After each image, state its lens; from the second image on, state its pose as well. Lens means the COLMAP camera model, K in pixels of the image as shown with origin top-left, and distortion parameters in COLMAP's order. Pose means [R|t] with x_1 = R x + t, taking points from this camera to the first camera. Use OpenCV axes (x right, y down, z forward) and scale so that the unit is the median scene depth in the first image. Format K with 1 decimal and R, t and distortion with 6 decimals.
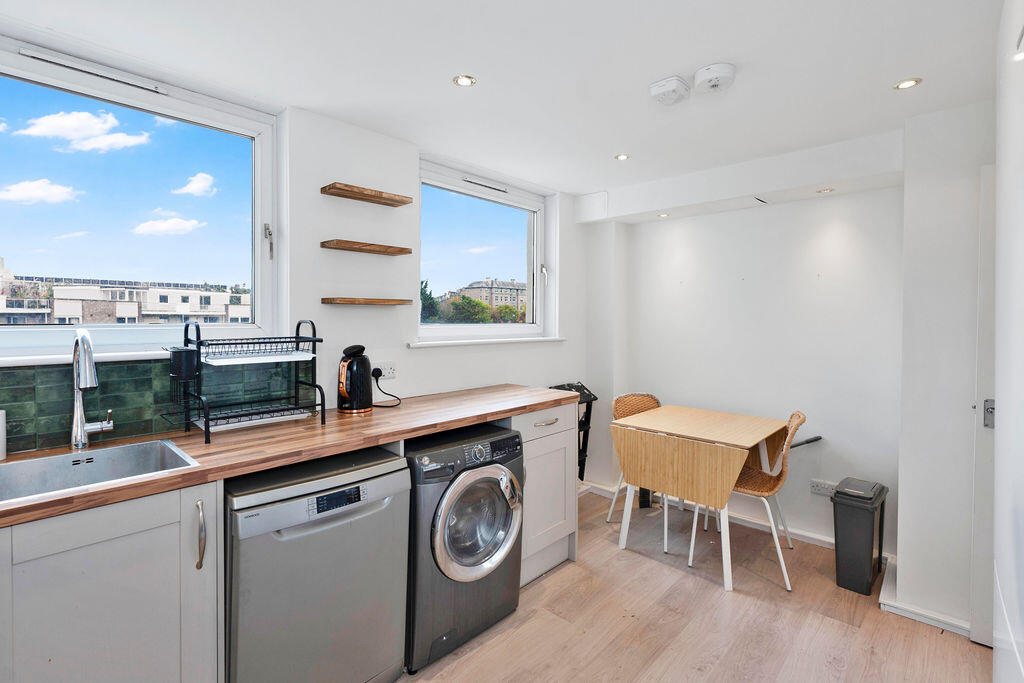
lens RADIAL K [[526.9, 0, 511.9], [0, 526.9, 329.8], [0, 0, 1]] dist [-0.000805, -0.000018]
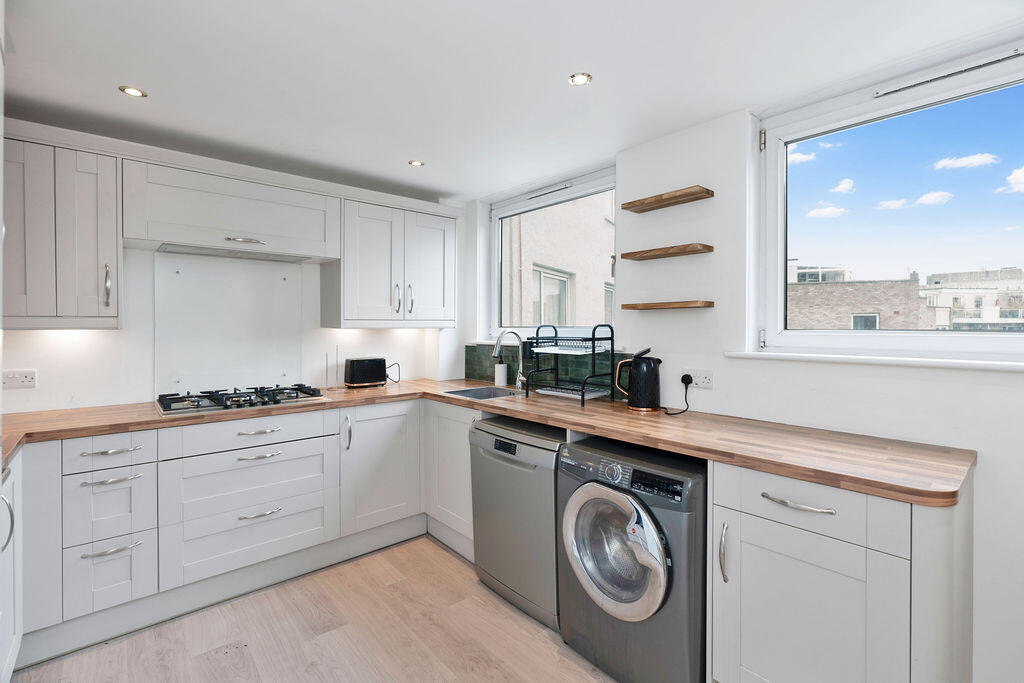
lens RADIAL K [[471.8, 0, 512.6], [0, 471.8, 331.9], [0, 0, 1]] dist [-0.002363, -0.000185]
pose [[-0.152013, 0.007657, -0.988349, 0.725712], [-0.022886, 0.999675, 0.011265, -0.006957], [0.988114, 0.024332, -0.151788, 0.924874]]
